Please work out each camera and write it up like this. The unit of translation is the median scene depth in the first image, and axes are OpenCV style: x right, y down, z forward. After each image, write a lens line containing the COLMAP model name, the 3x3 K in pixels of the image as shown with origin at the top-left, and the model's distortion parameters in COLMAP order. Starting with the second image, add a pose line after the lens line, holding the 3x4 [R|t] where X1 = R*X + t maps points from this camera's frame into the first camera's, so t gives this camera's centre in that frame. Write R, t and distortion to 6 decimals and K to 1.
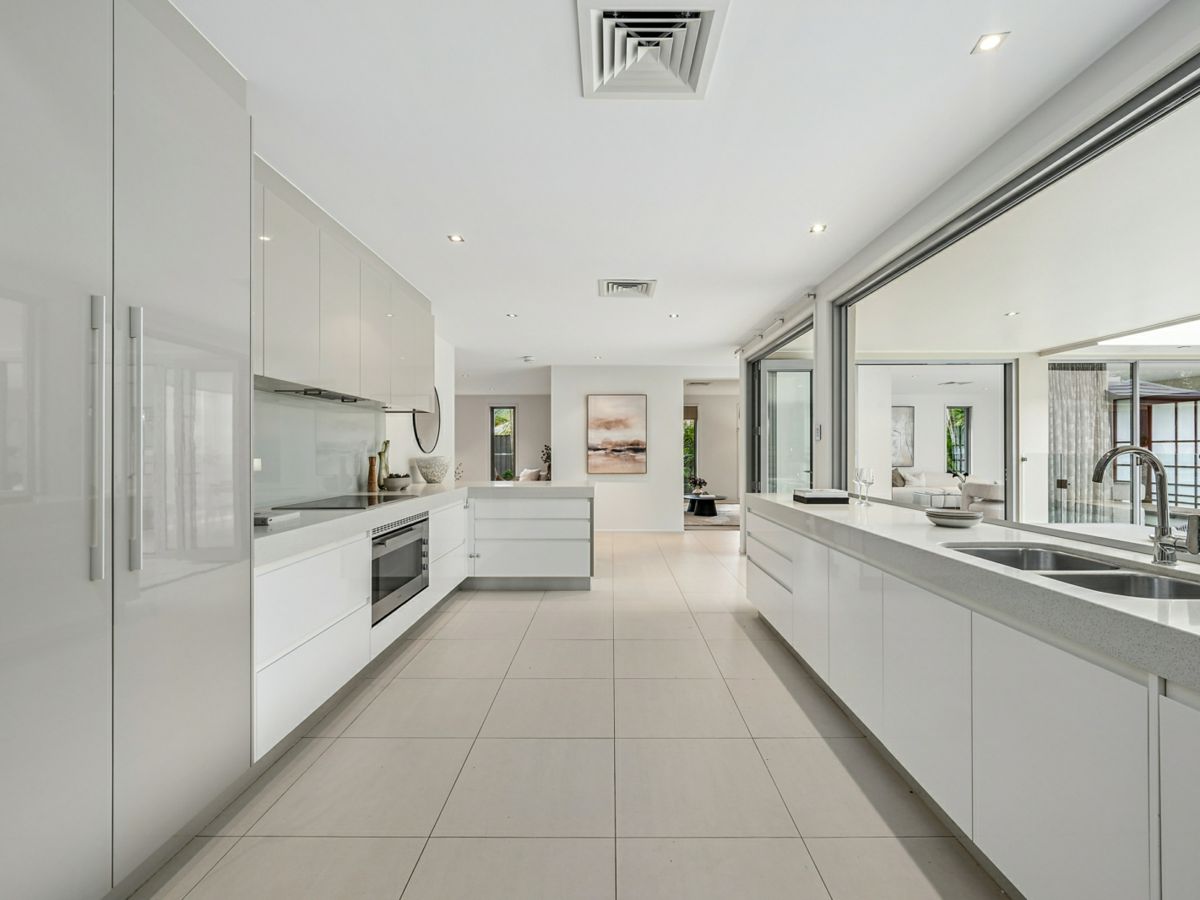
lens RADIAL K [[536.1, 0, 611.1], [0, 536.1, 447.3], [0, 0, 1]] dist [-0.000614, 0.000425]
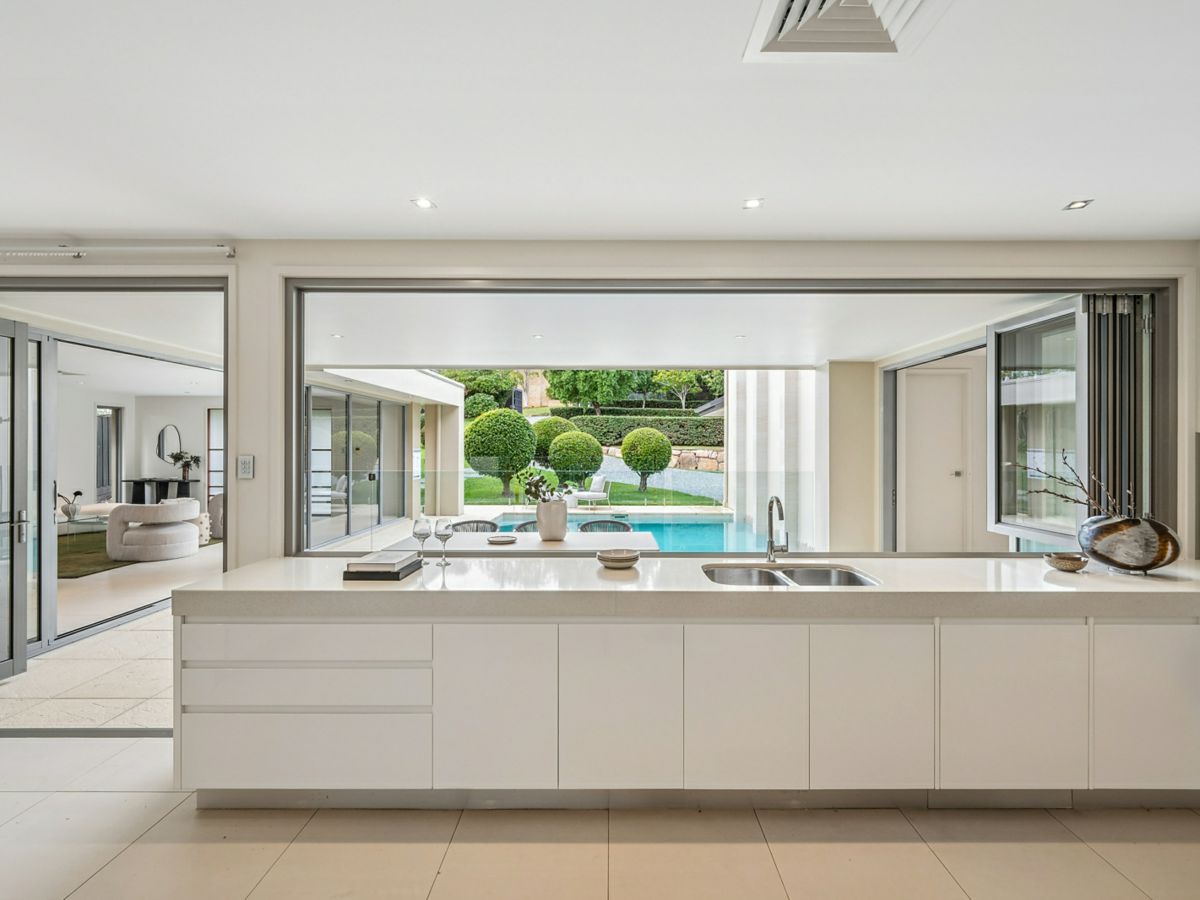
lens RADIAL K [[536.1, 0, 611.1], [0, 536.1, 447.3], [0, 0, 1]] dist [-0.000614, 0.000425]
pose [[-0.007143, 0.005889, 0.999957, -0.201121], [-0.014175, 0.999882, -0.005990, -0.038505], [-0.999874, -0.014217, -0.007059, 0.430382]]
